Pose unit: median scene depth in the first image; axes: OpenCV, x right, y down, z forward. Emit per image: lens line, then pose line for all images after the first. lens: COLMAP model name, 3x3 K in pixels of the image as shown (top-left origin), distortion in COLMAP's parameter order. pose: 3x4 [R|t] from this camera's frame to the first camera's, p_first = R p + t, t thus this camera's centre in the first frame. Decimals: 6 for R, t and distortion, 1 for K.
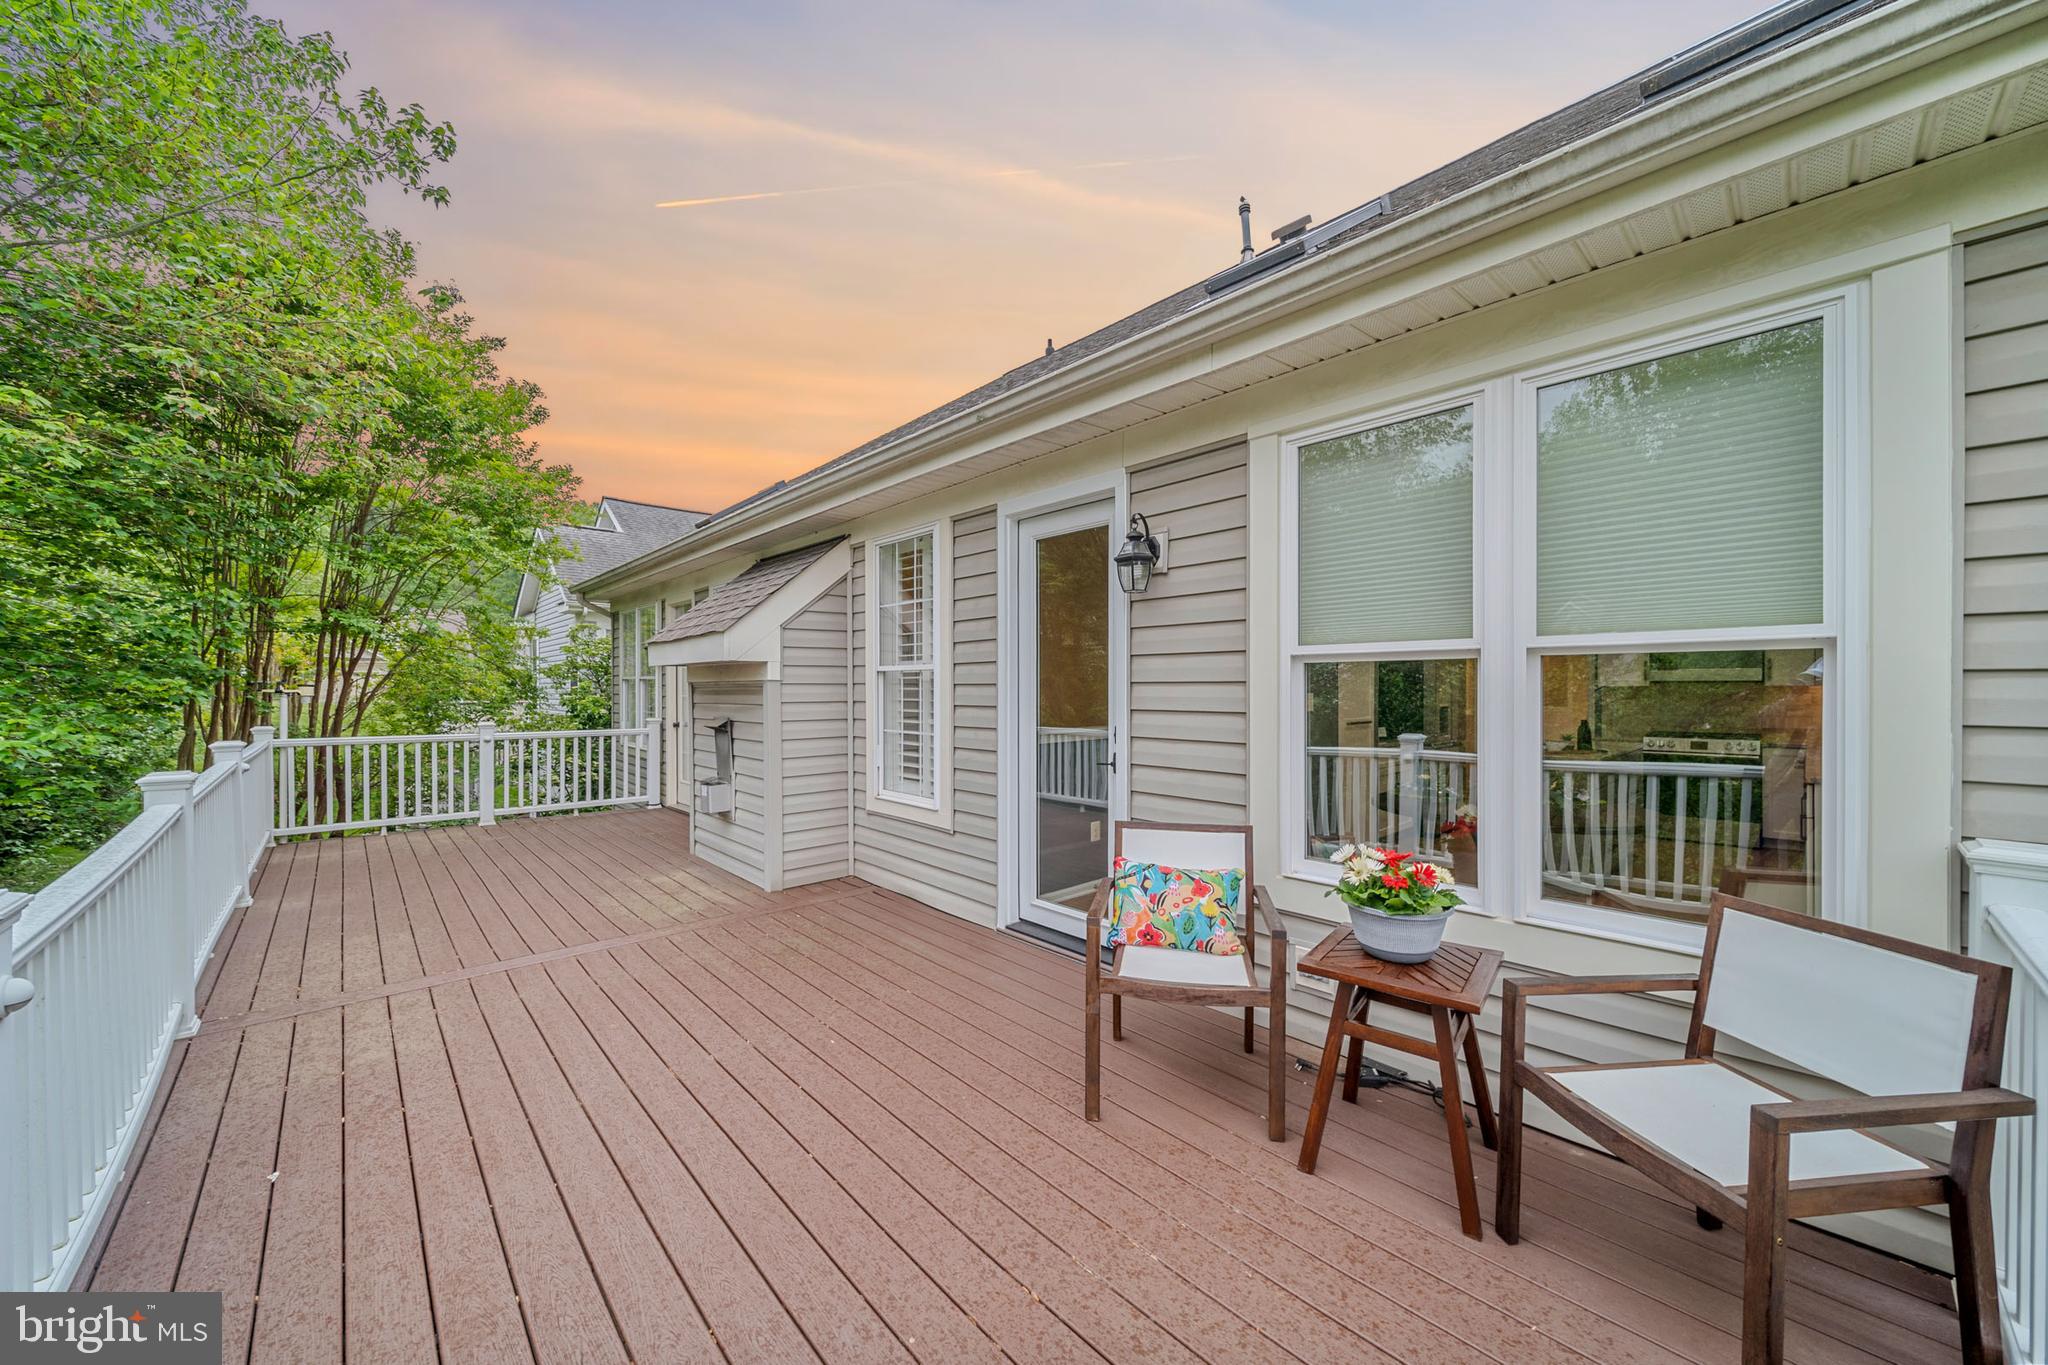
lens RADIAL K [[722.3, 0, 1024.0], [0, 722.3, 682.5], [0, 0, 1]] dist [-0.001757, -0.000046]
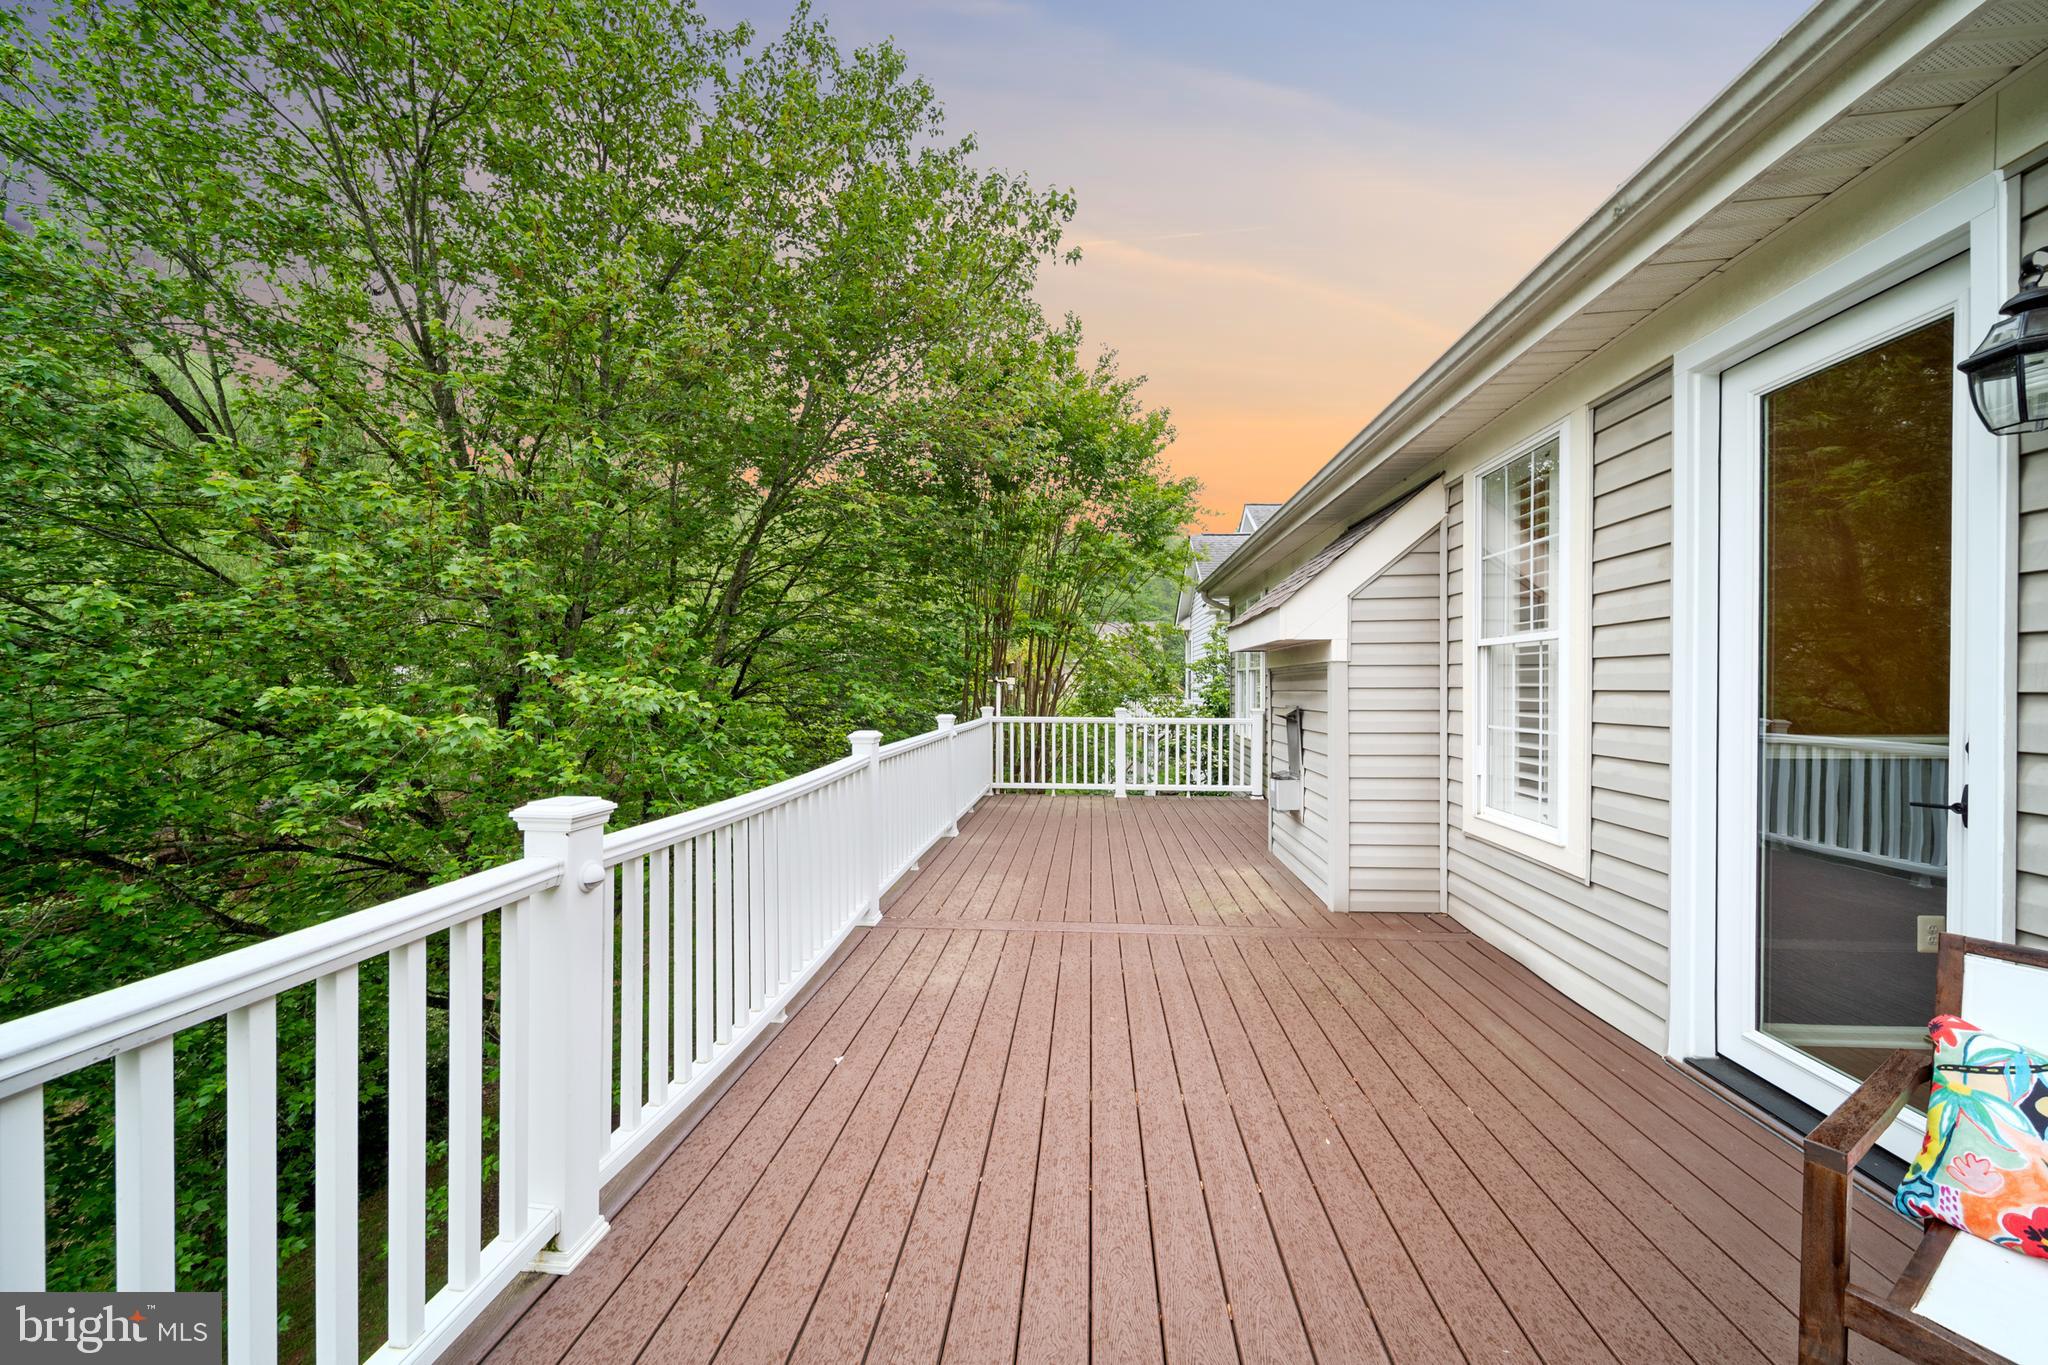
lens RADIAL K [[739.3, 0, 1047.0], [0, 739.3, 689.8], [0, 0, 1]] dist [-0.001089, -0.000216]
pose [[0.688674, 0.004852, -0.725055, 0.048546], [0.005165, 0.999919, 0.011597, 0.020623], [0.725052, -0.011731, 0.688594, 0.181631]]
